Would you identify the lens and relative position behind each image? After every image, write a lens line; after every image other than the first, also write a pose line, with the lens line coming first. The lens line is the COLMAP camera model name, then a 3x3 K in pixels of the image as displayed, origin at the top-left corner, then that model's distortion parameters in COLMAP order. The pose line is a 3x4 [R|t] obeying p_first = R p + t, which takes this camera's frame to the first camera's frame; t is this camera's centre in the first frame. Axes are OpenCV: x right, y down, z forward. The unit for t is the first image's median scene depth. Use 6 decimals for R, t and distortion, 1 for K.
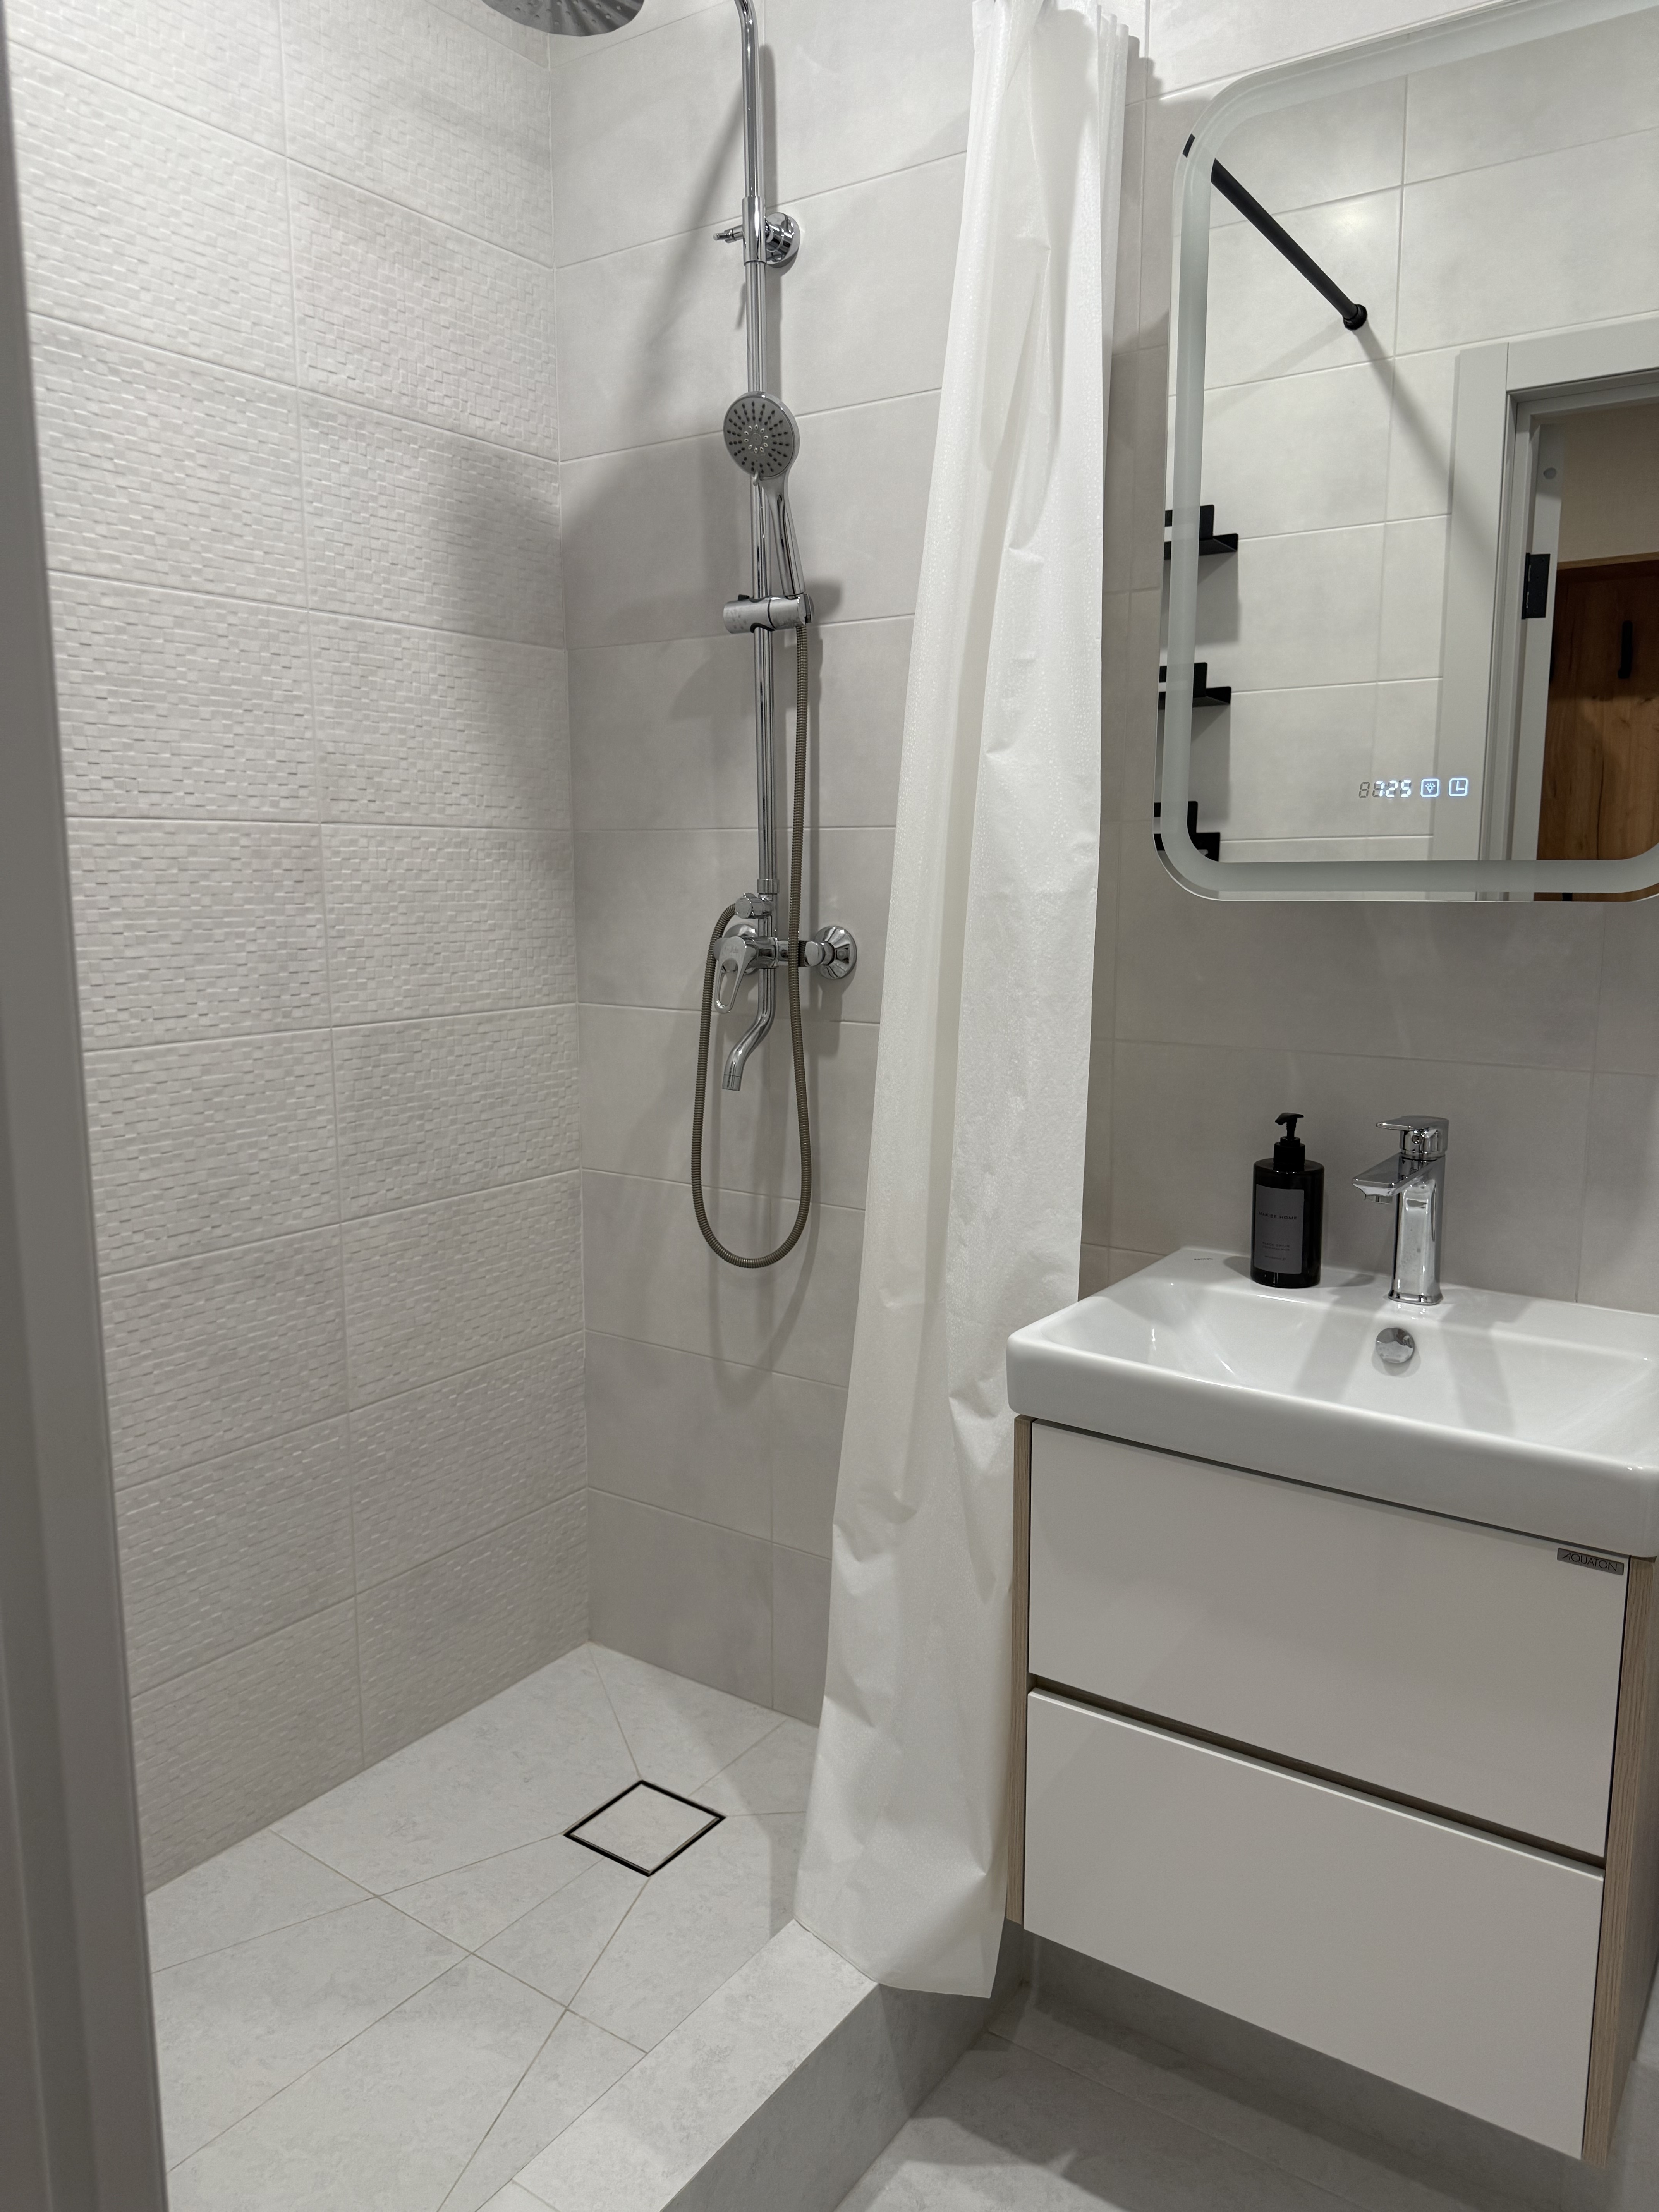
lens RADIAL K [[1582.5, 0, 829.5], [0, 1582.5, 1106.0], [0, 0, 1]] dist [0.083144, -0.099309]
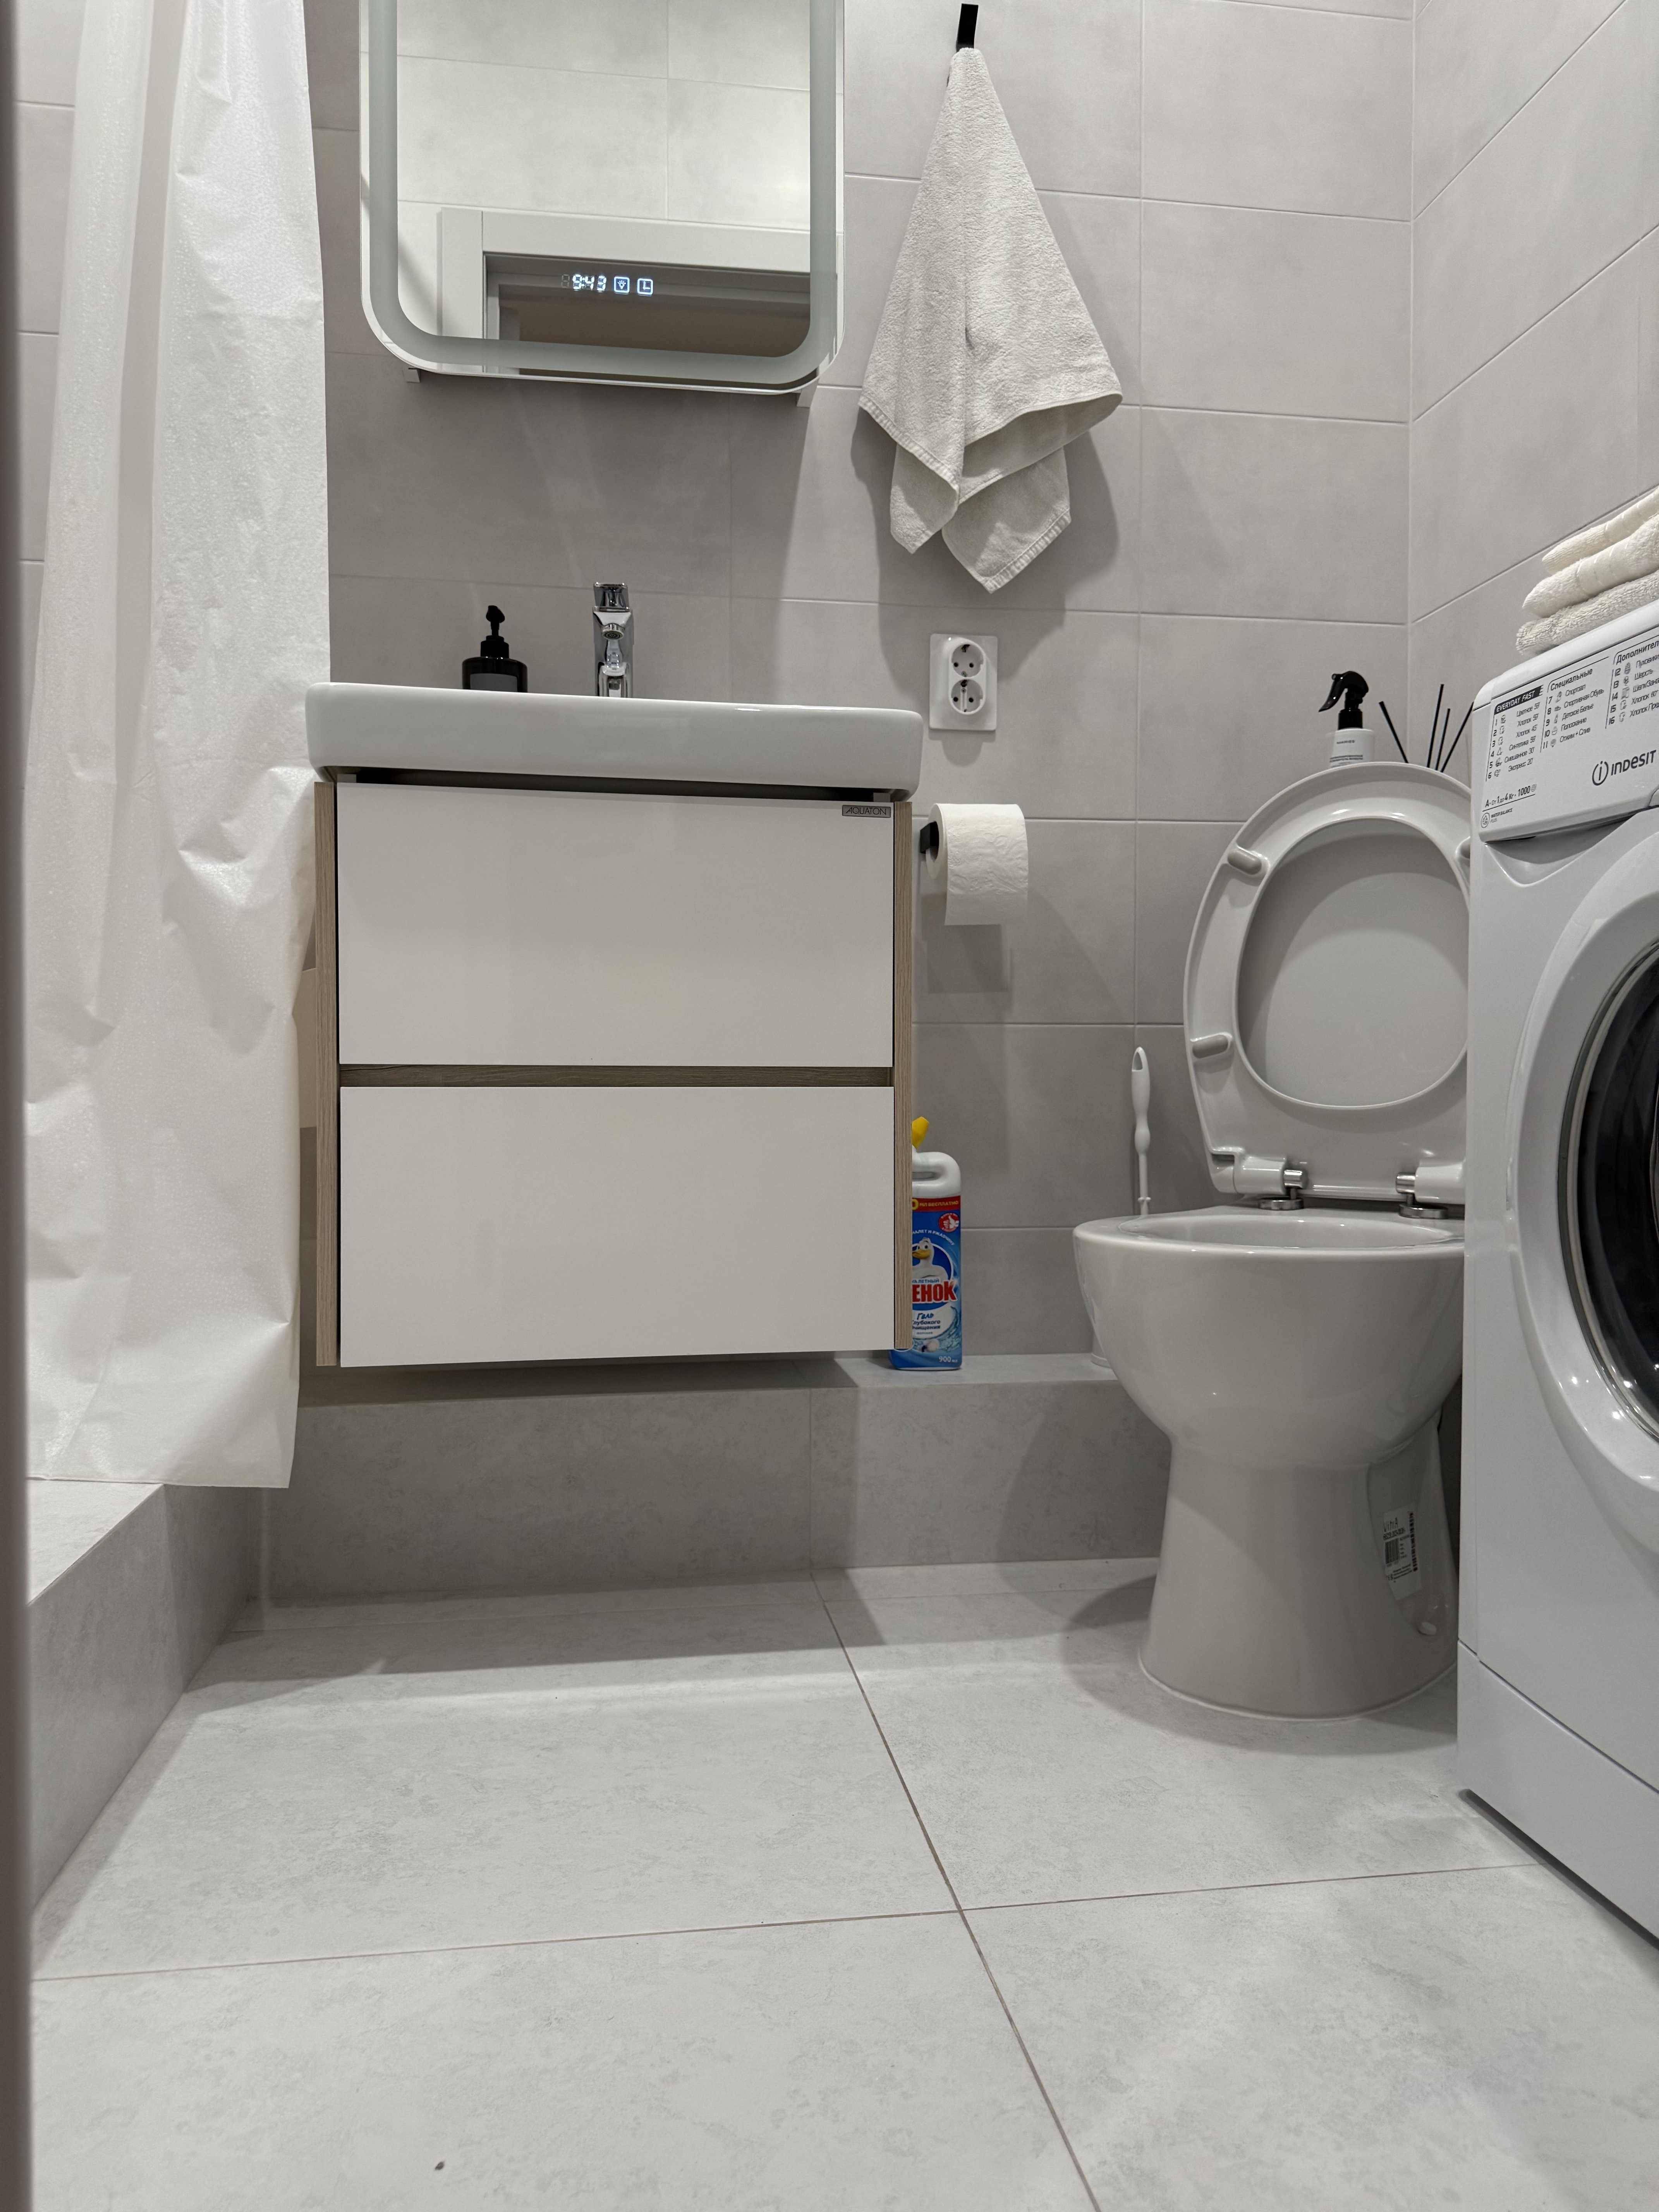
lens RADIAL K [[1553.9, 0, 829.5], [0, 1553.9, 1106.0], [0, 0, 1]] dist [0.020071, -0.015264]
pose [[0.725729, -0.006363, 0.687951, -0.266302], [0.114658, 0.987091, -0.111825, 0.473625], [-0.678359, 0.160034, 0.717090, 0.157139]]
